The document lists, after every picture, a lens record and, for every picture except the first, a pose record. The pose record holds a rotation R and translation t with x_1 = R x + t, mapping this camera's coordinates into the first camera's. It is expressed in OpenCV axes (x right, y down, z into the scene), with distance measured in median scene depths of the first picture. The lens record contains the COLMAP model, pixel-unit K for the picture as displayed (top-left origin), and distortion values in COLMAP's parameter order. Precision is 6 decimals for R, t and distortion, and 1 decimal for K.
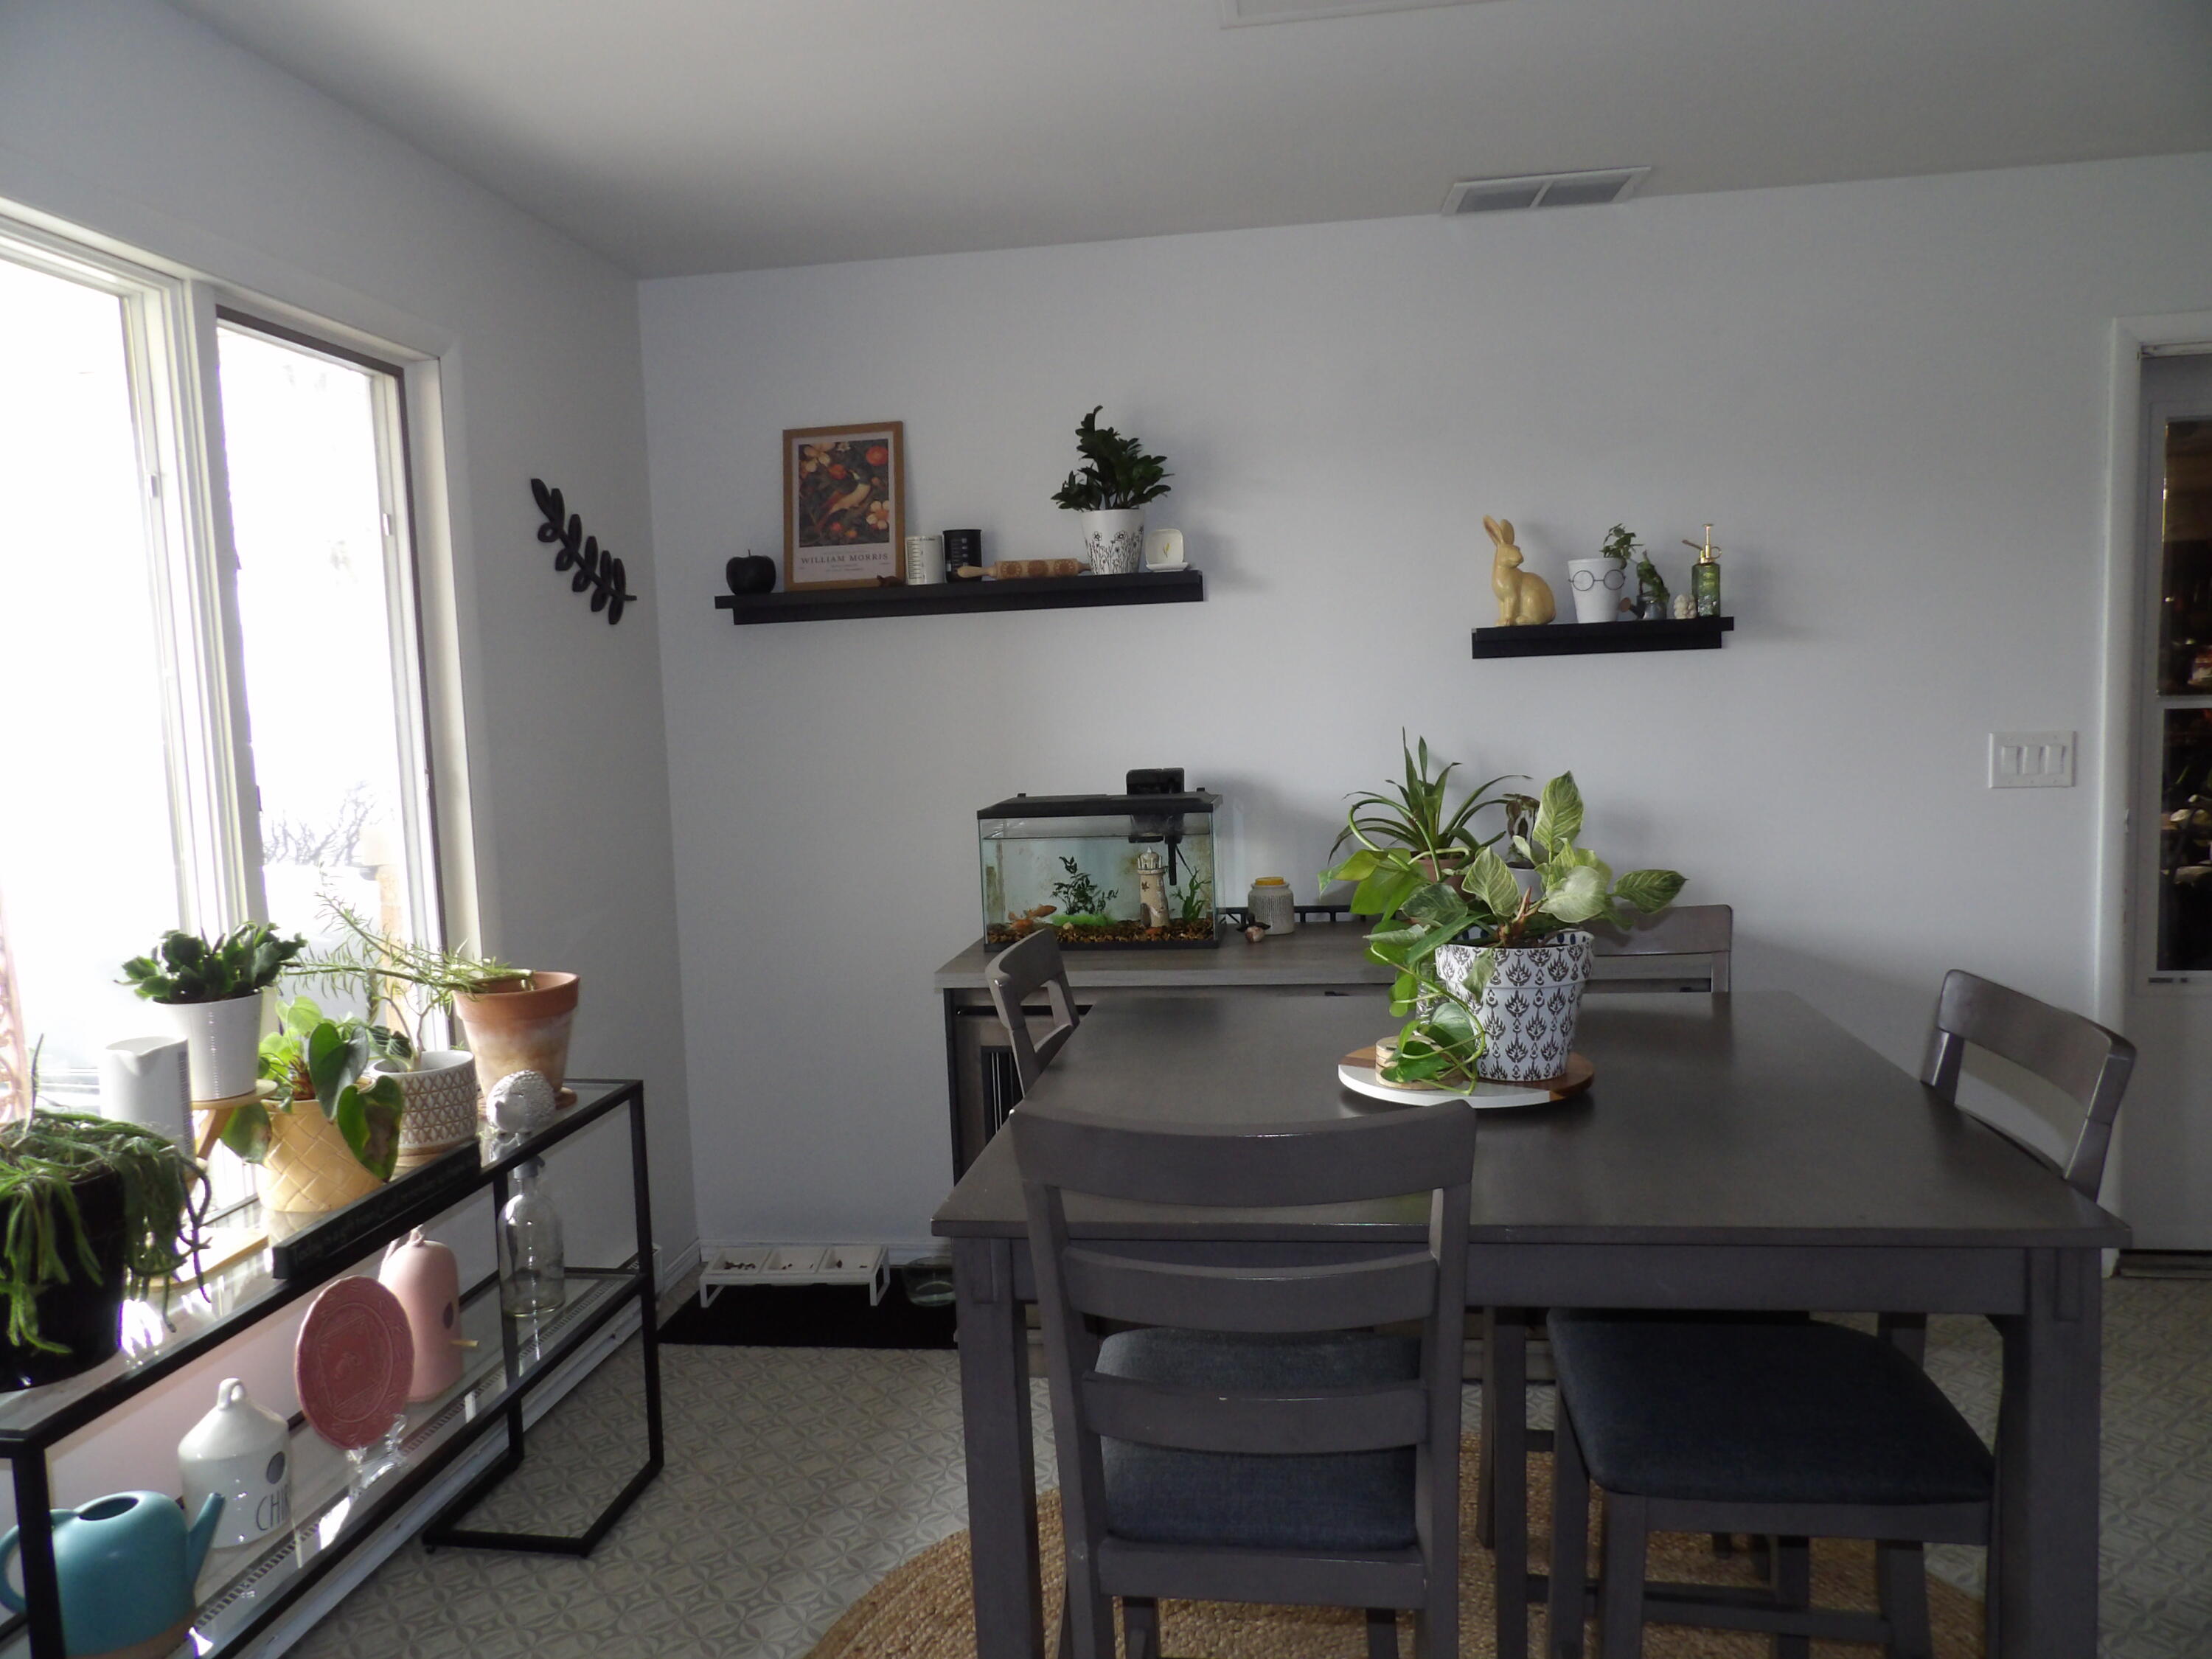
lens RADIAL K [[1586.4, 0, 1096.9], [0, 1586.4, 840.2], [0, 0, 1]] dist [-0.034819, 0.044667]
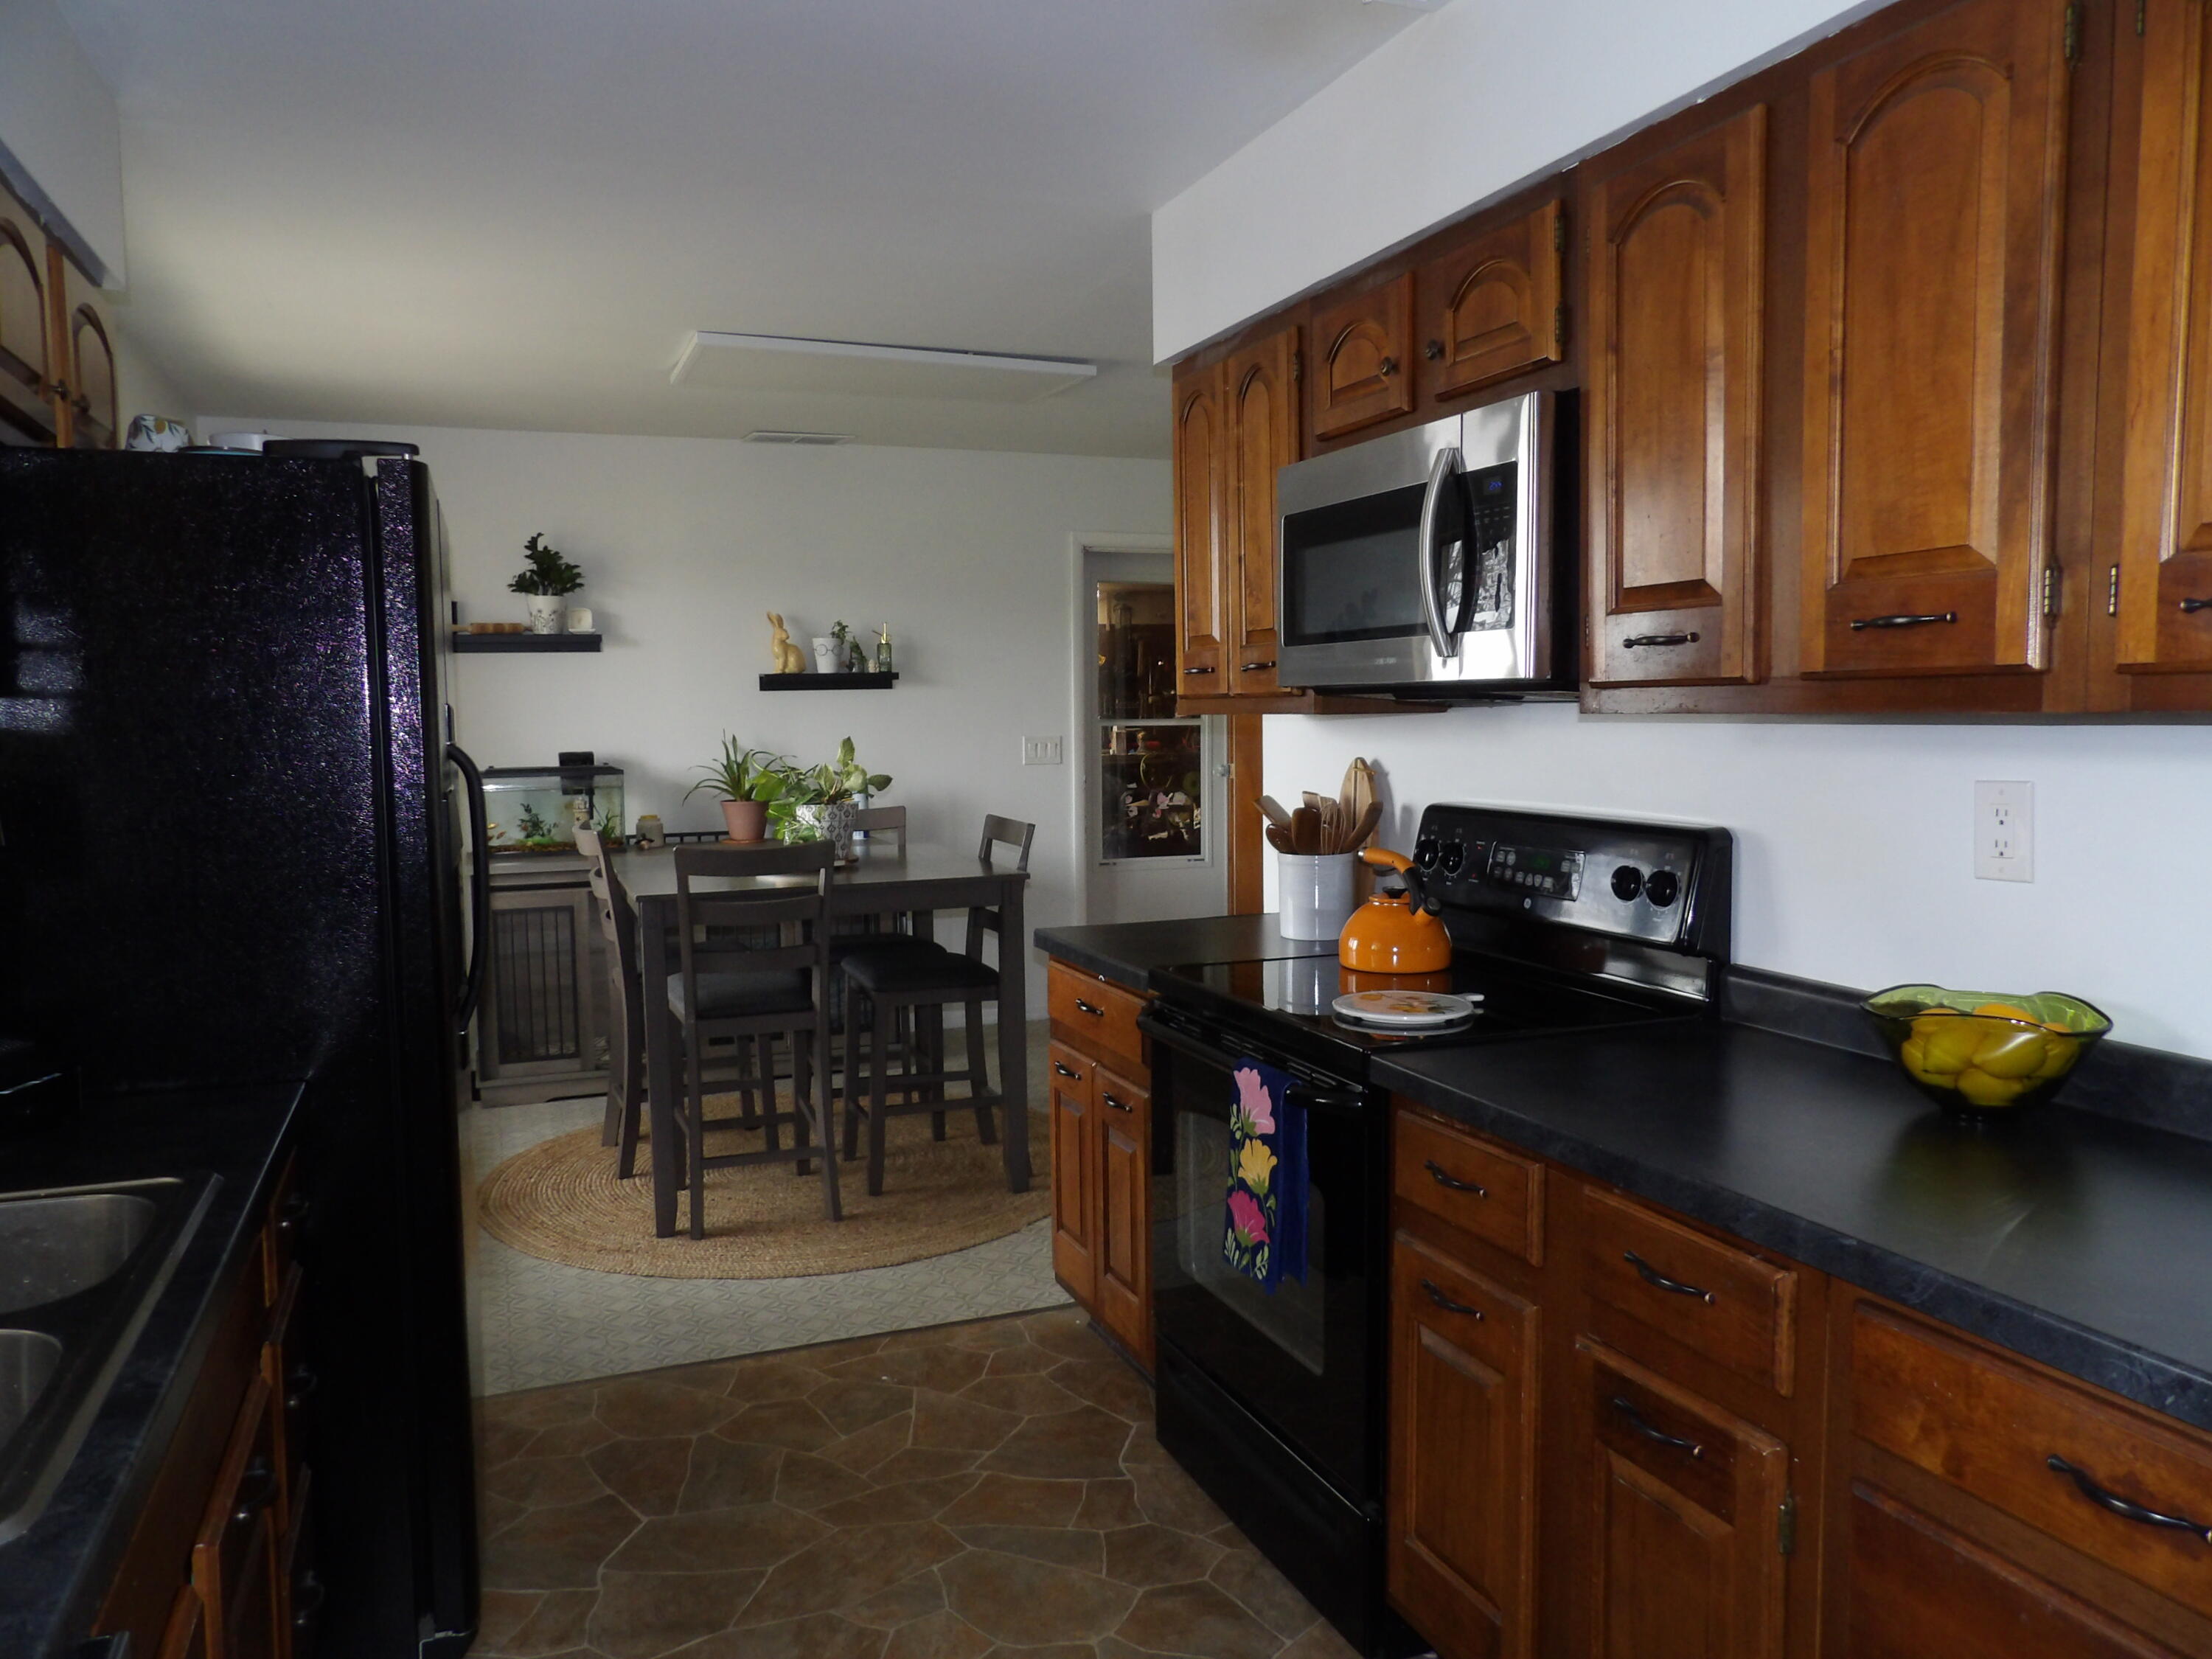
lens RADIAL K [[1586.4, 0, 1088.9], [0, 1586.4, 832.1], [0, 0, 1]] dist [-0.034819, 0.044667]
pose [[0.870809, -0.013416, 0.491438, -0.314533], [0.024959, 0.999545, -0.016941, 0.082045], [-0.490987, 0.027018, 0.870748, -0.715876]]
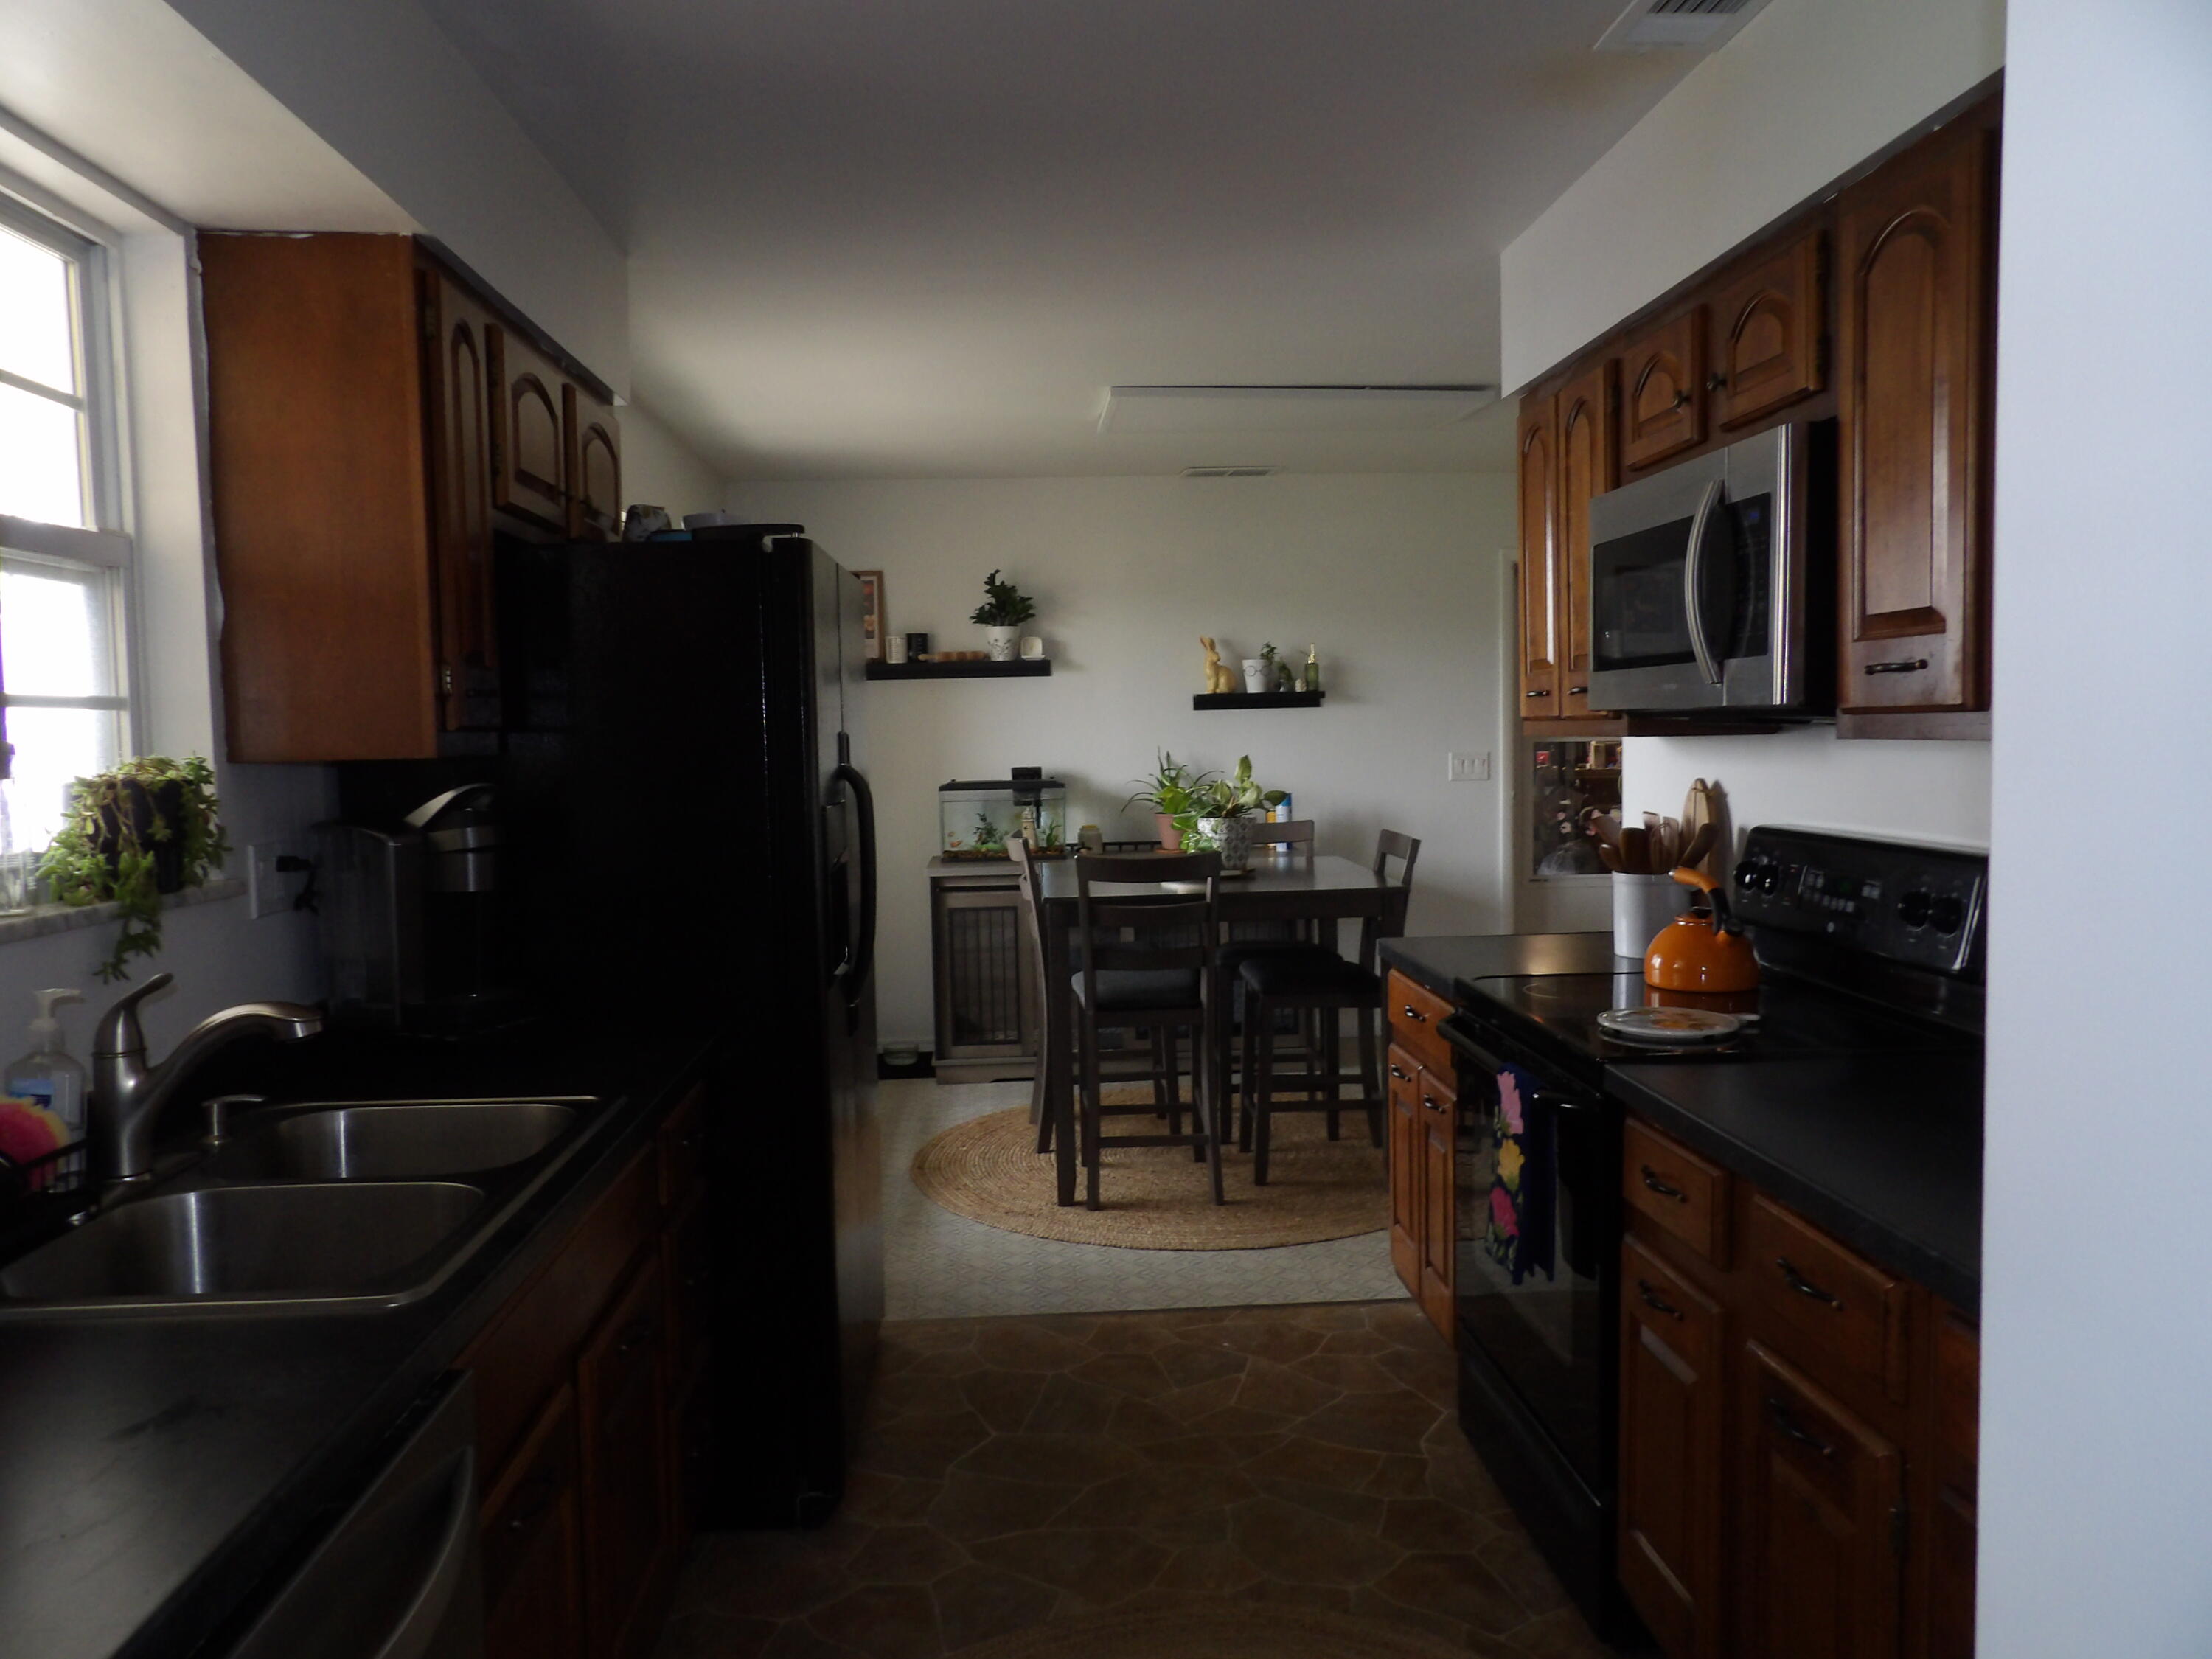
lens RADIAL K [[1586.4, 0, 1091.0], [0, 1586.4, 839.1], [0, 0, 1]] dist [-0.034819, 0.044667]
pose [[0.980226, 0.002753, 0.197860, -0.255586], [0.002040, 0.999709, -0.024017, 0.083882], [-0.197868, 0.023946, 0.979936, -0.821170]]
